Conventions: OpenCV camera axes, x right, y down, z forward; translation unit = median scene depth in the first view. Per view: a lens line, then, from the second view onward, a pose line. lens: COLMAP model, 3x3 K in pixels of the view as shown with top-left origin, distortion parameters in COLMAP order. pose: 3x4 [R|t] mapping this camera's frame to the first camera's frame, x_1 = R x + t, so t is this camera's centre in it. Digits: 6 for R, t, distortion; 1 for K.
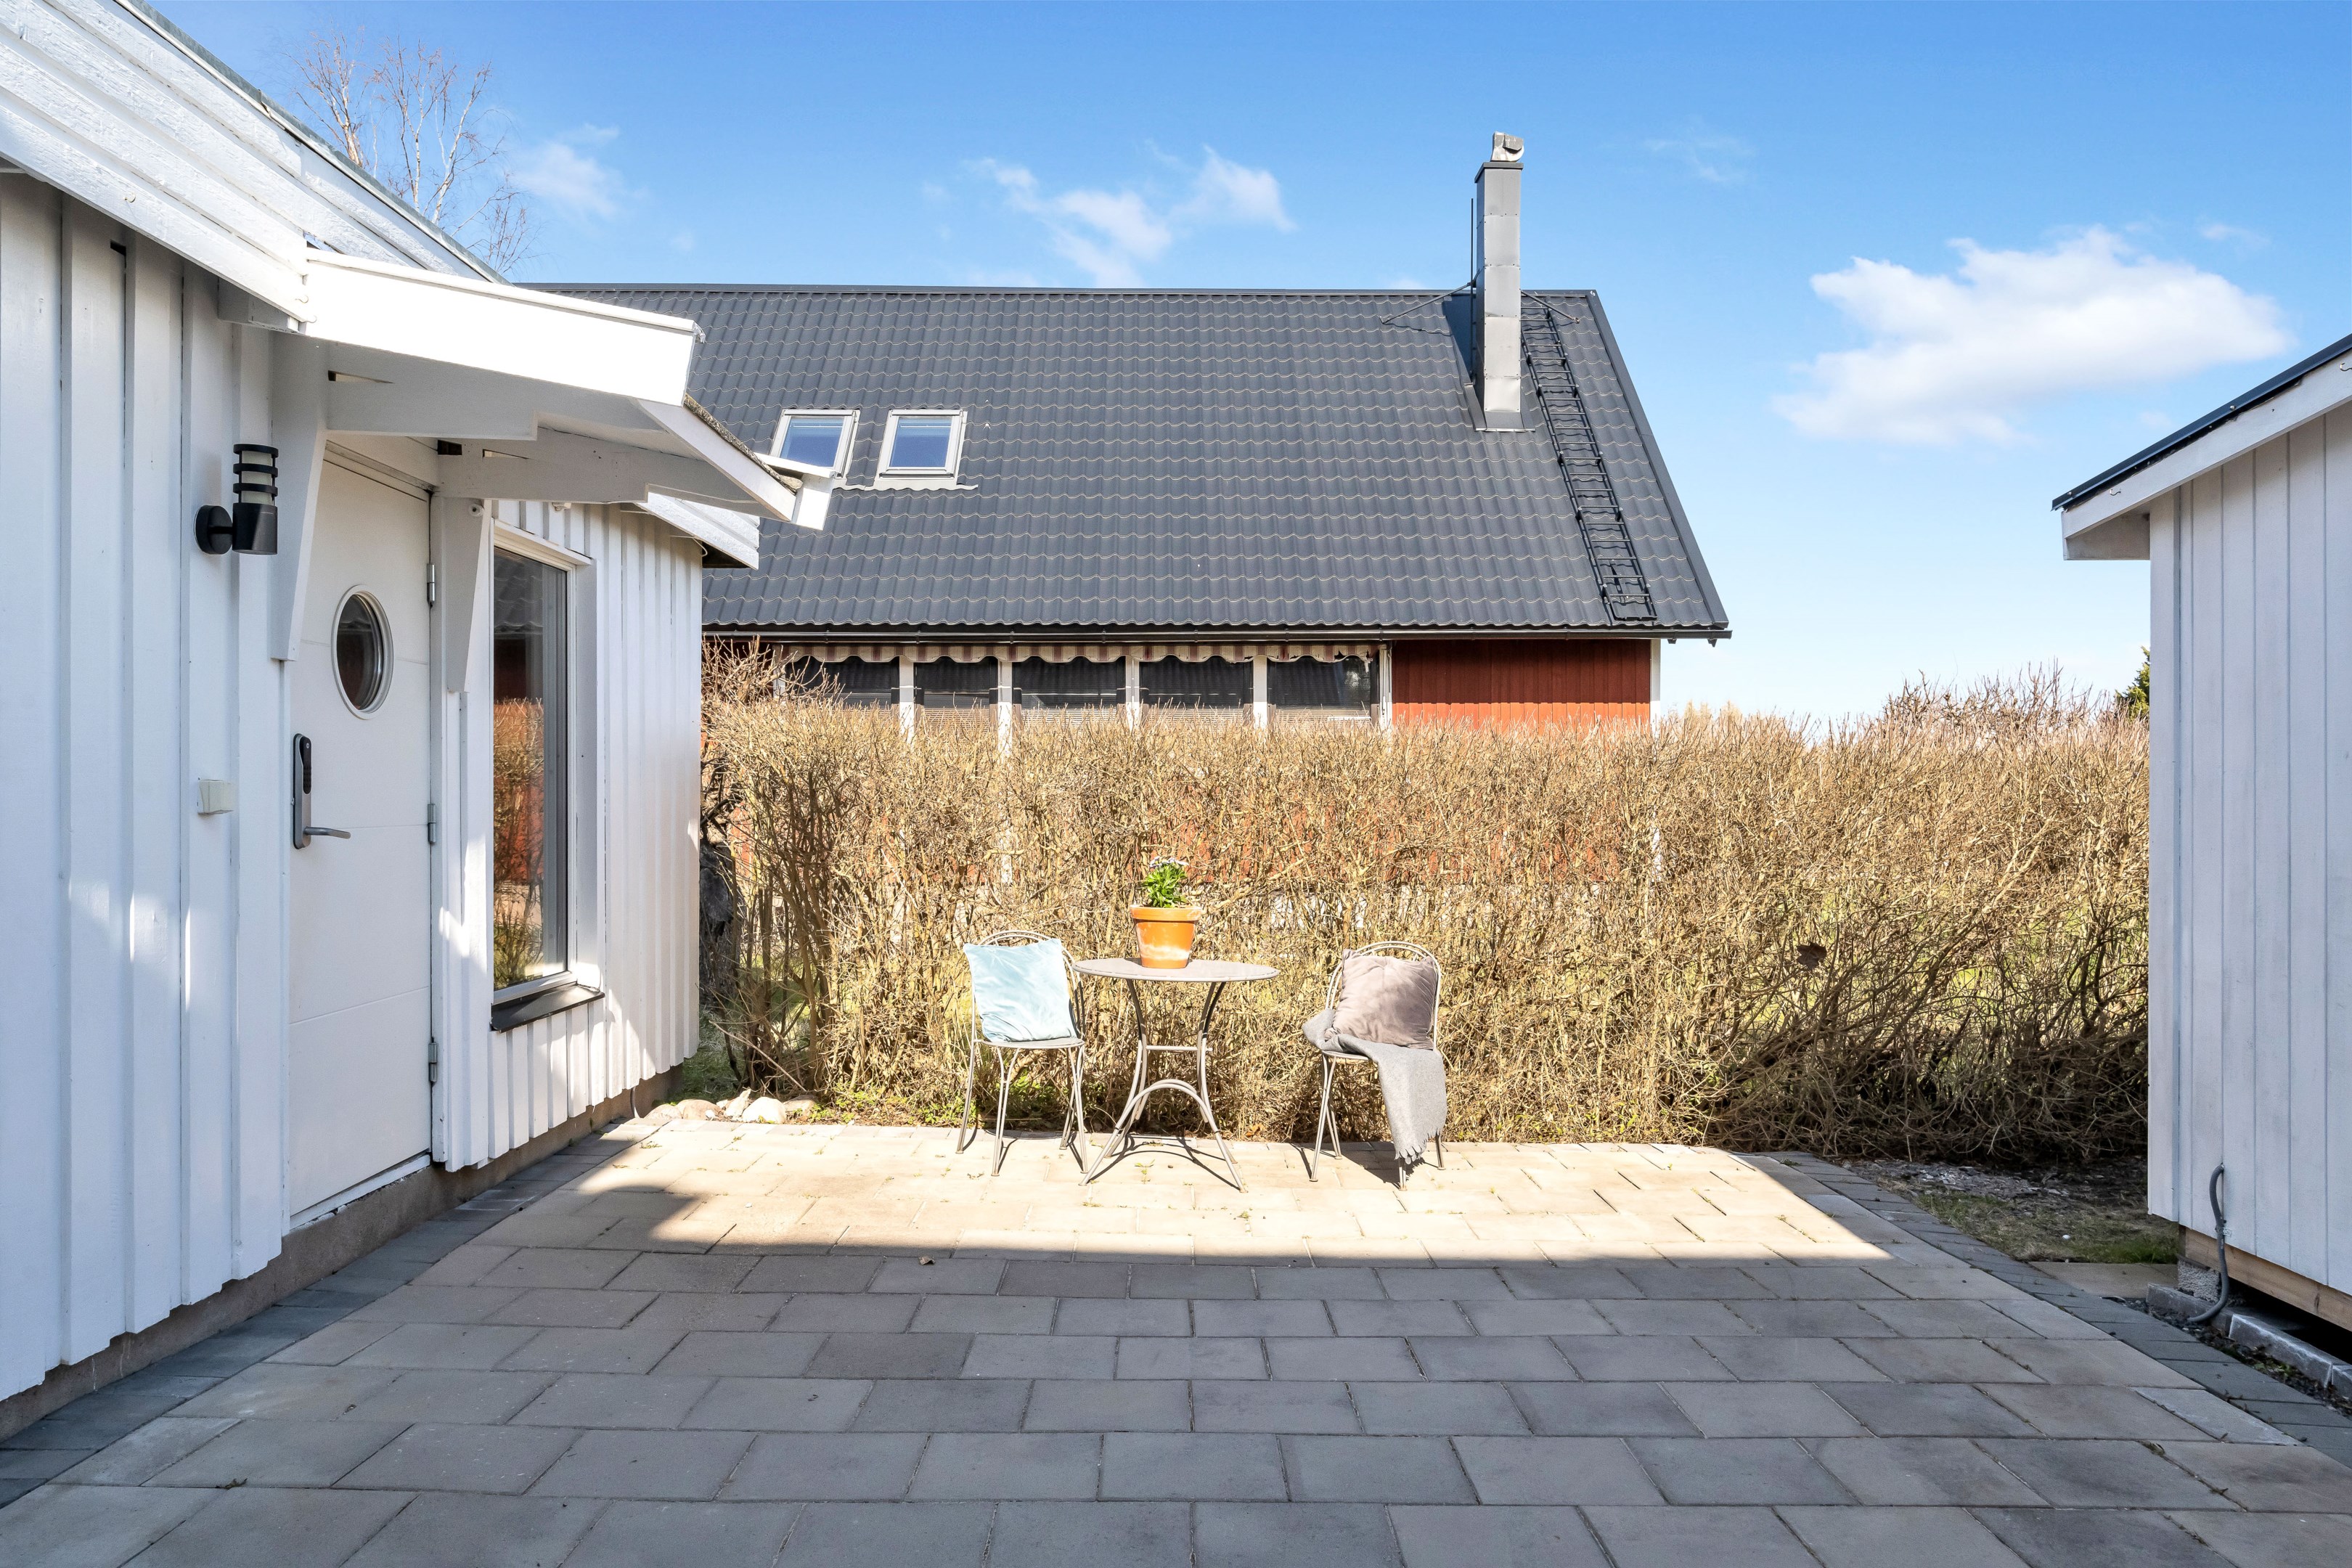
lens RADIAL K [[1675.6, 0, 1176.0], [0, 1675.6, 784.0], [0, 0, 1]] dist [-0.001971, -0.000698]
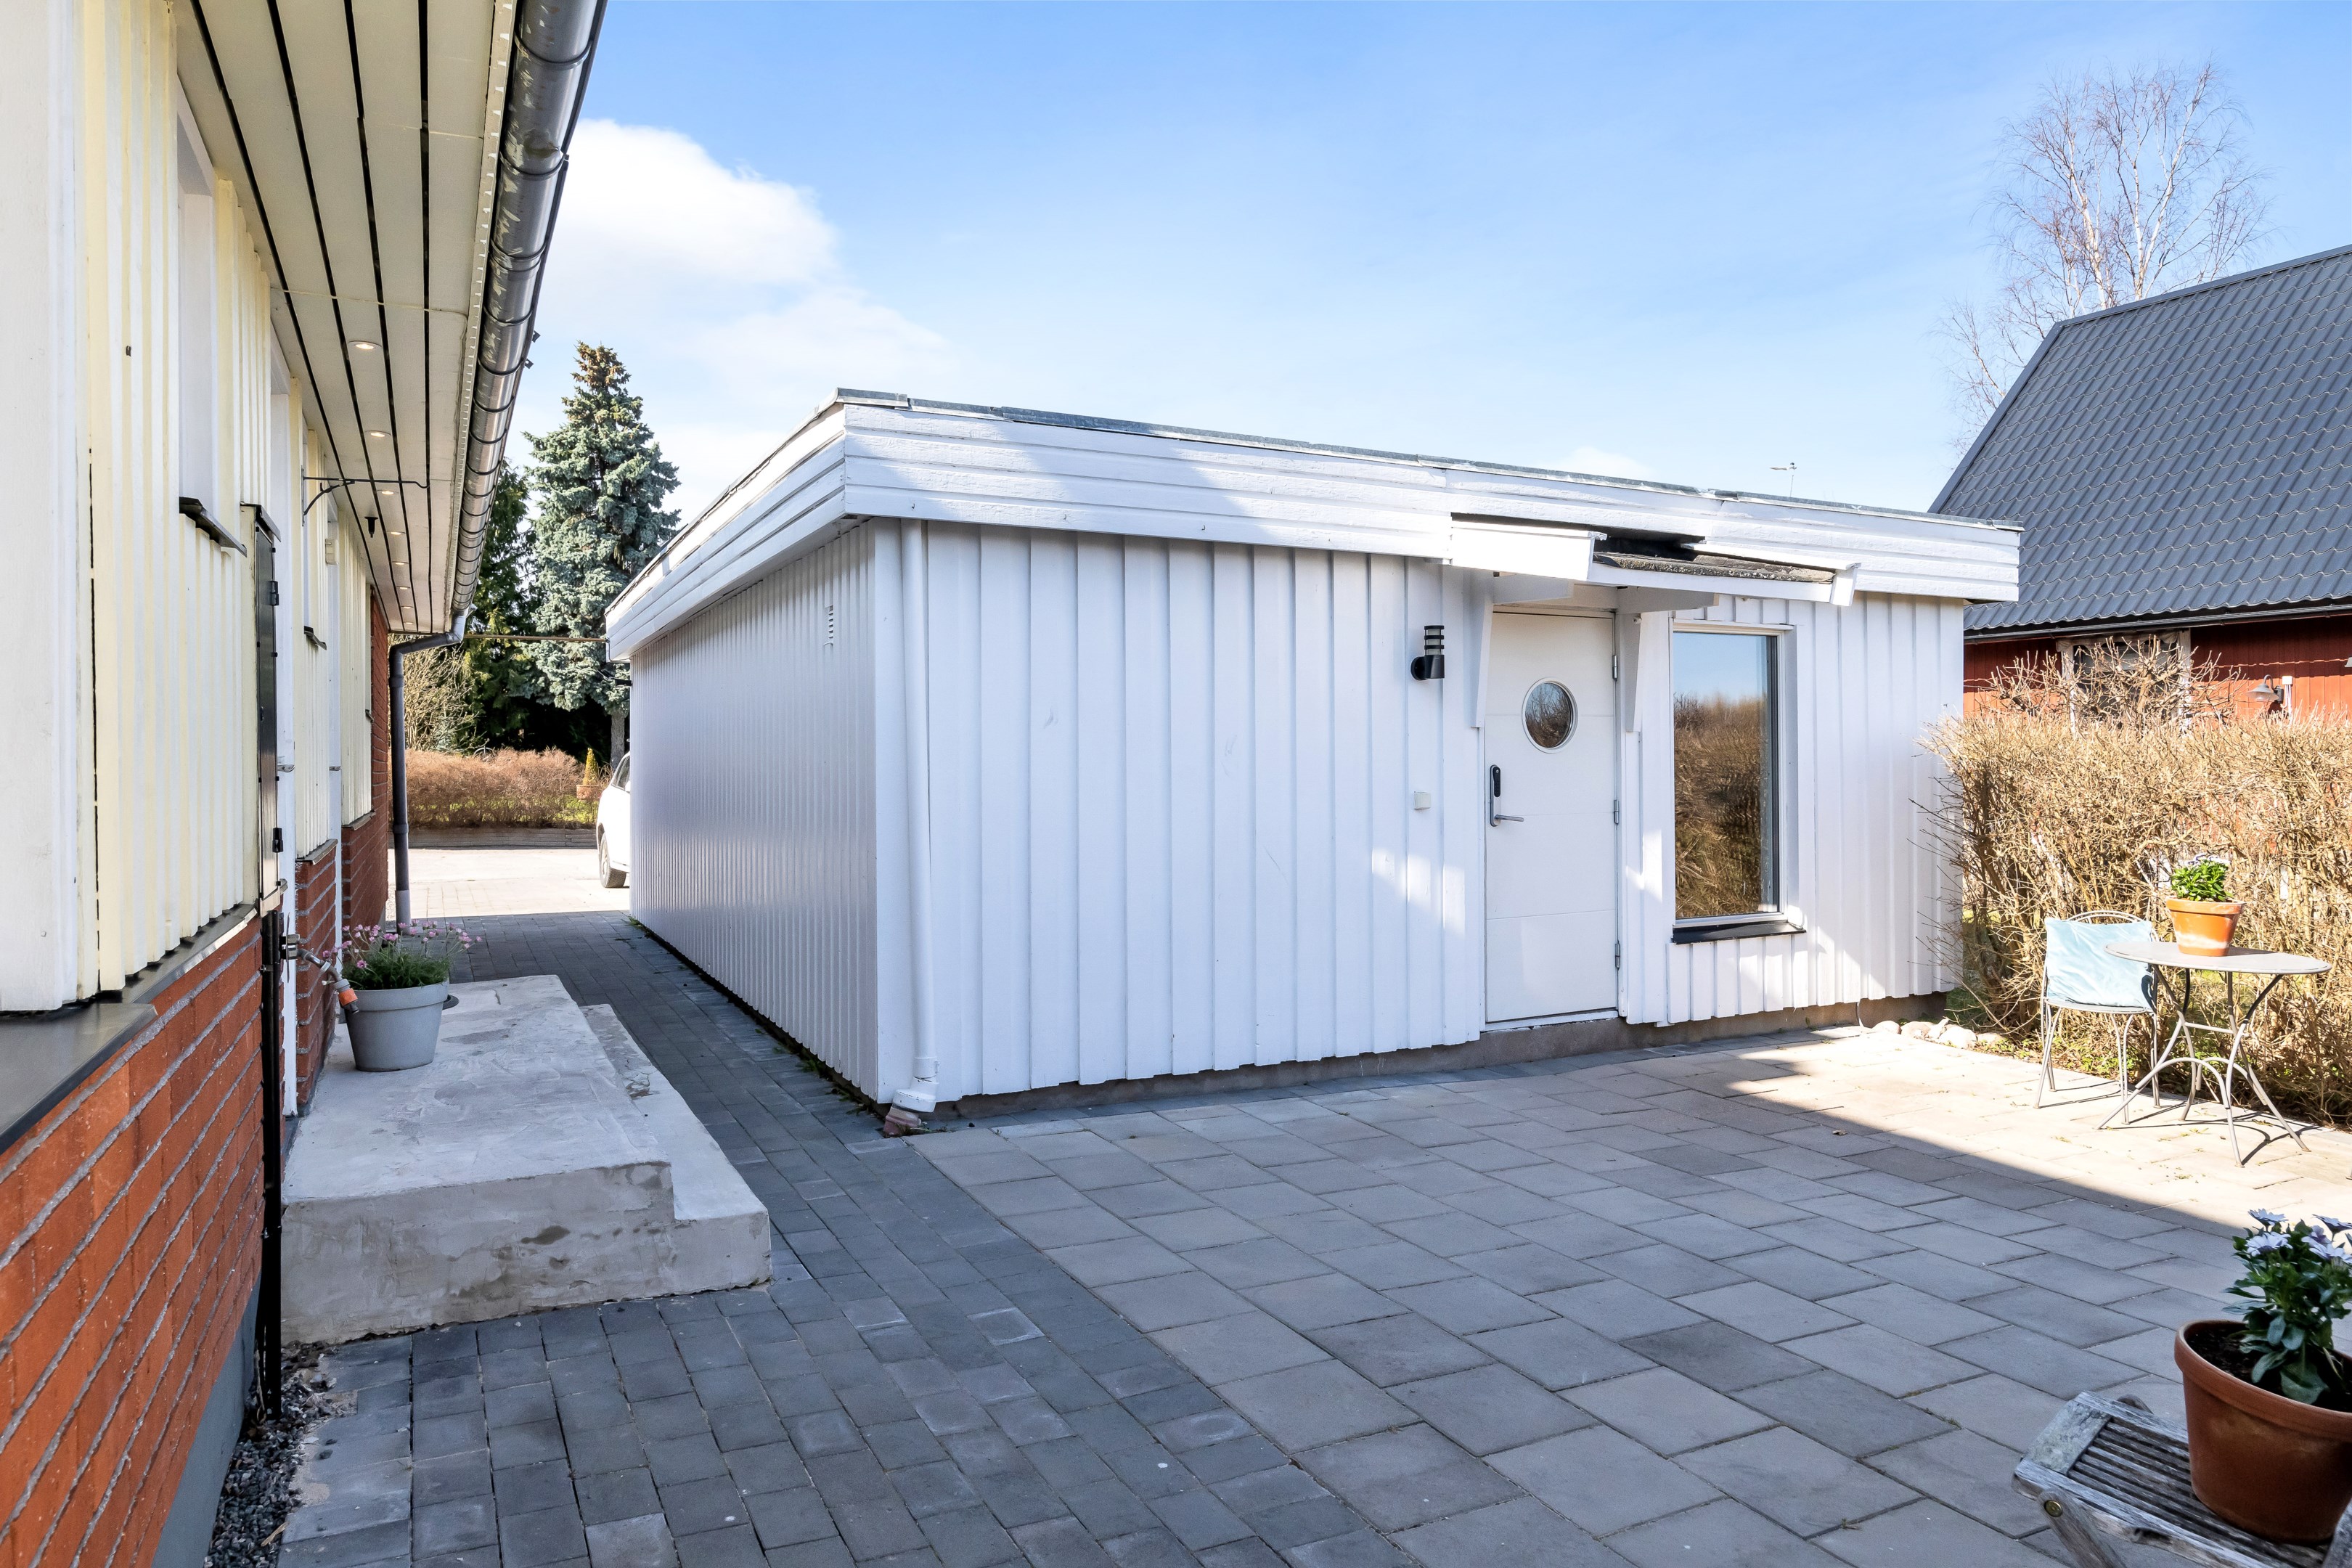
lens RADIAL K [[1471.4, 0, 1176.0], [0, 1471.4, 784.0], [0, 0, 1]] dist [-0.001705, 0.003173]
pose [[0.456141, 0.009756, -0.889854, 0.752599], [0.015166, 0.999709, 0.018735, -0.043707], [0.889778, -0.022041, 0.455860, -0.061367]]
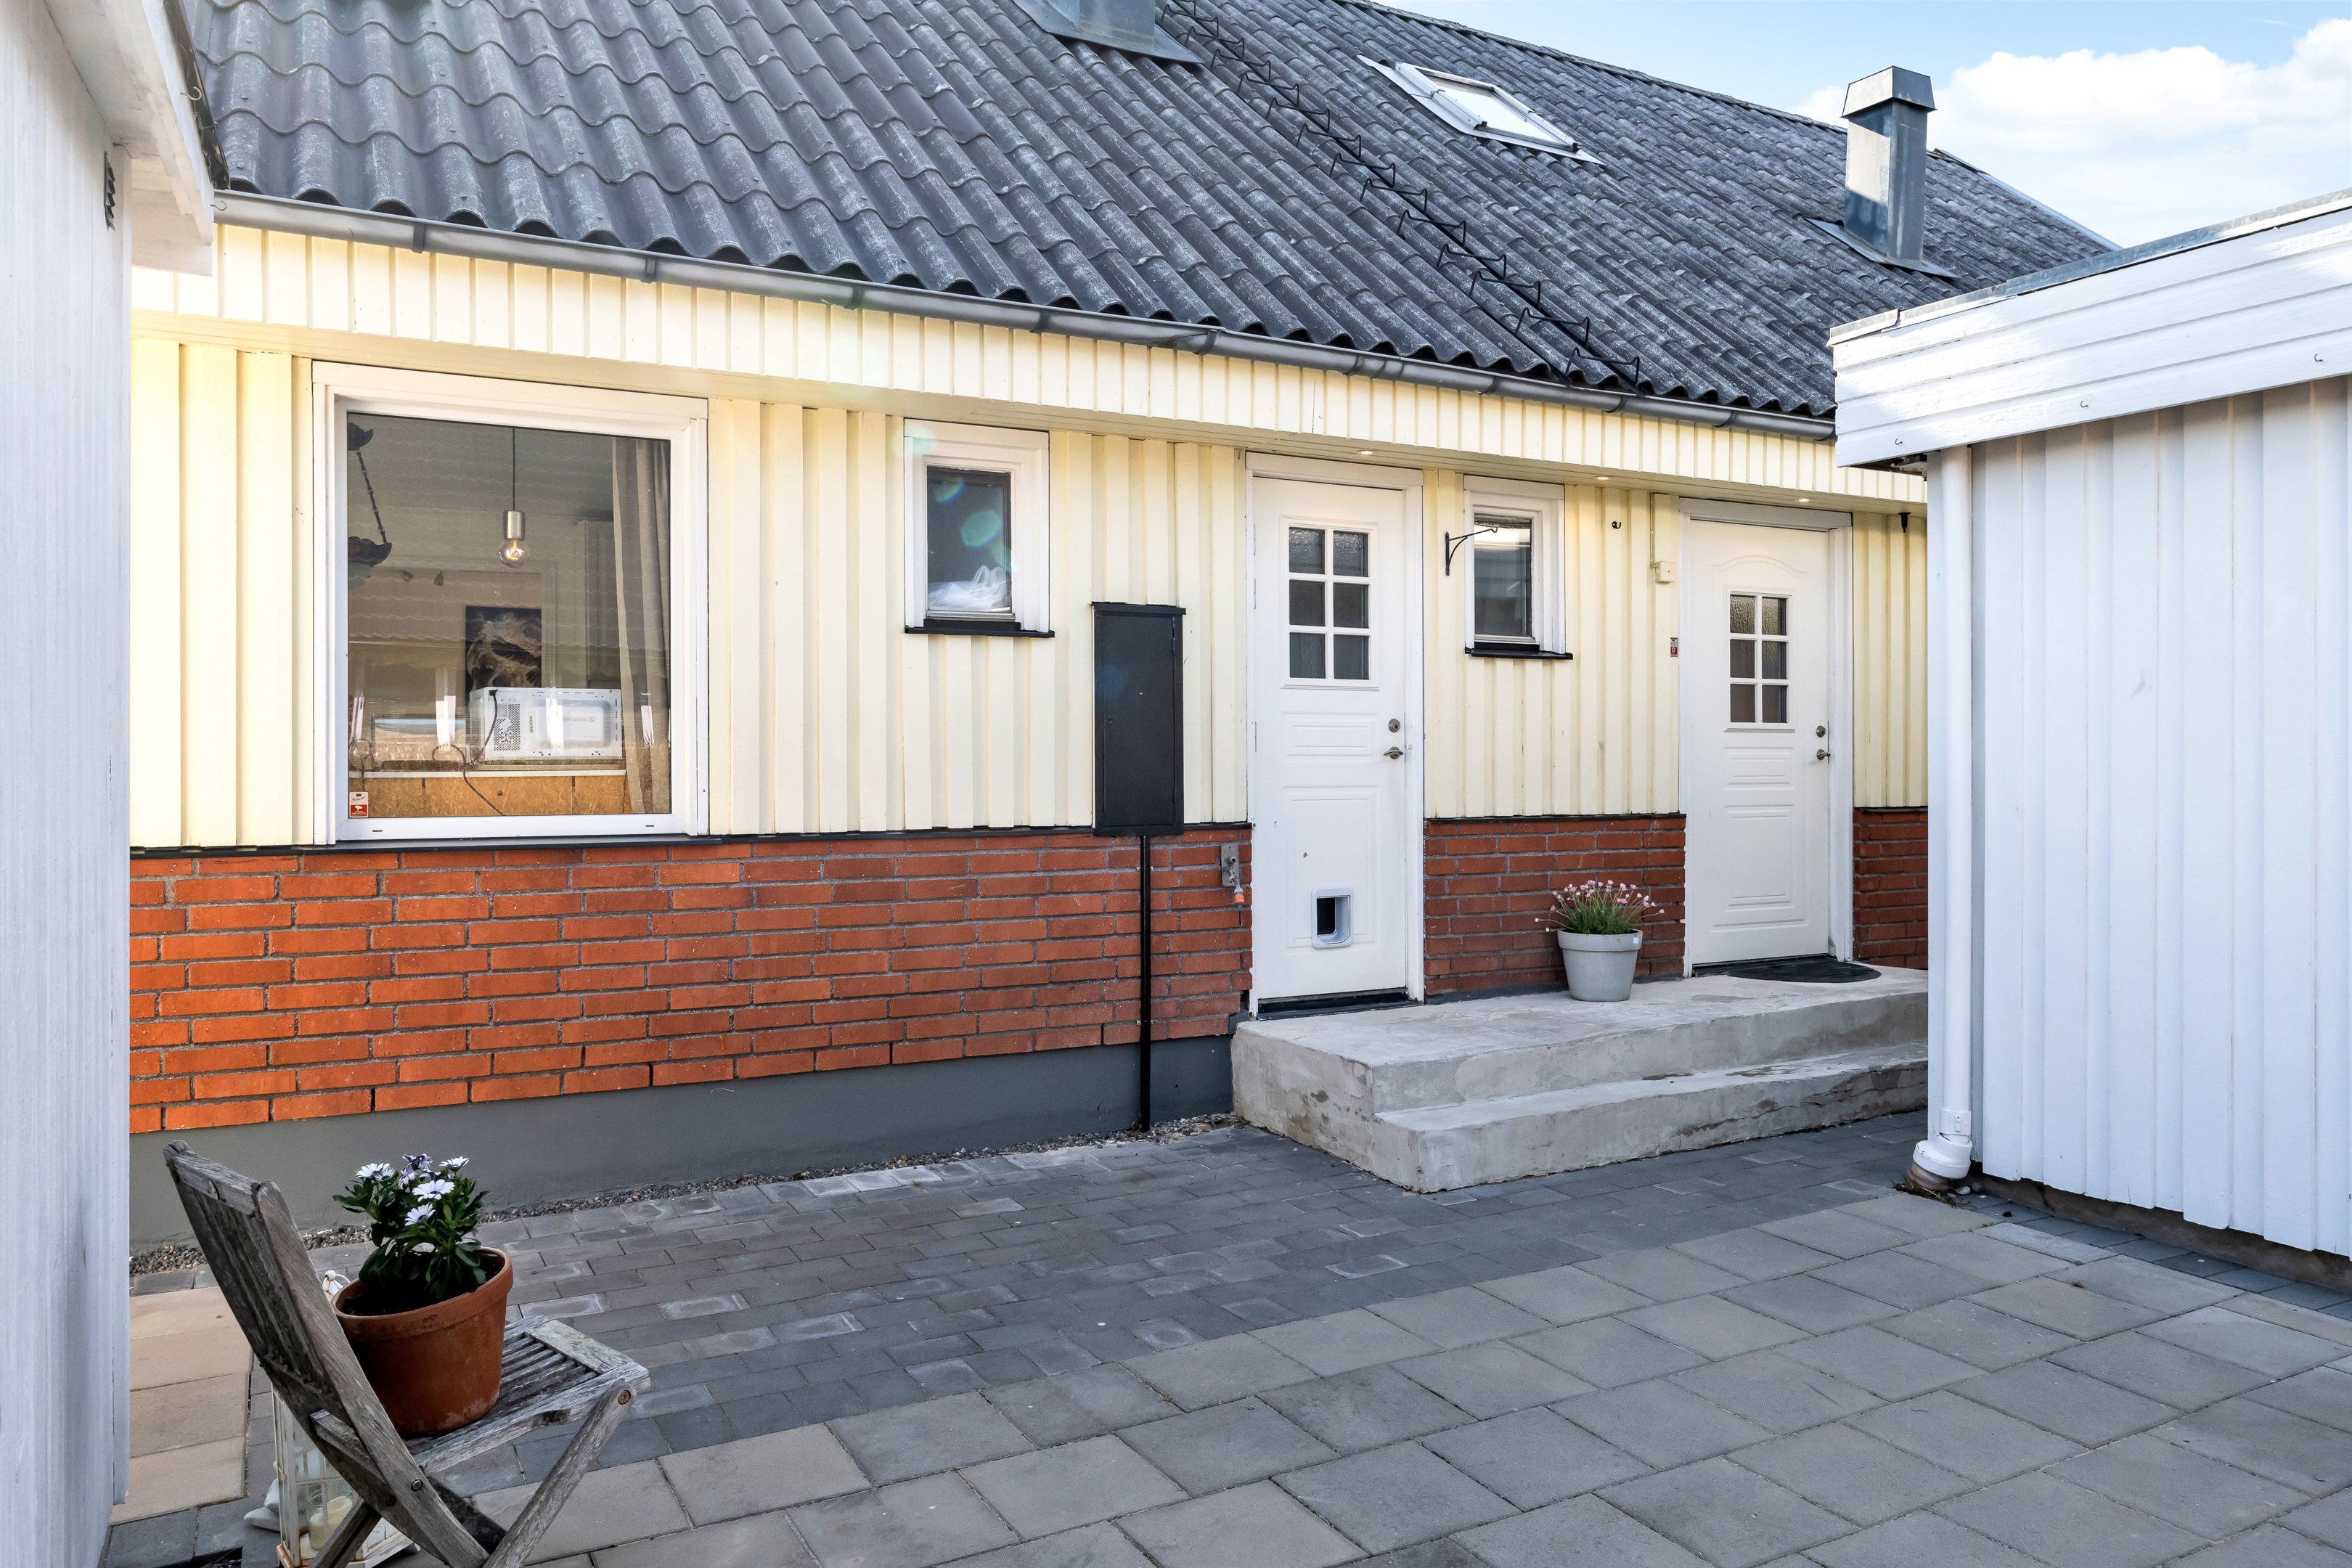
lens RADIAL K [[1608.7, 0, 1176.0], [0, 1608.7, 784.0], [0, 0, 1]] dist [-0.004215, 0.000292]
pose [[-0.875973, 0.006705, -0.482313, 0.544123], [0.007326, 0.999973, 0.000597, -0.020988], [0.482304, -0.003011, -0.875999, 1.068006]]
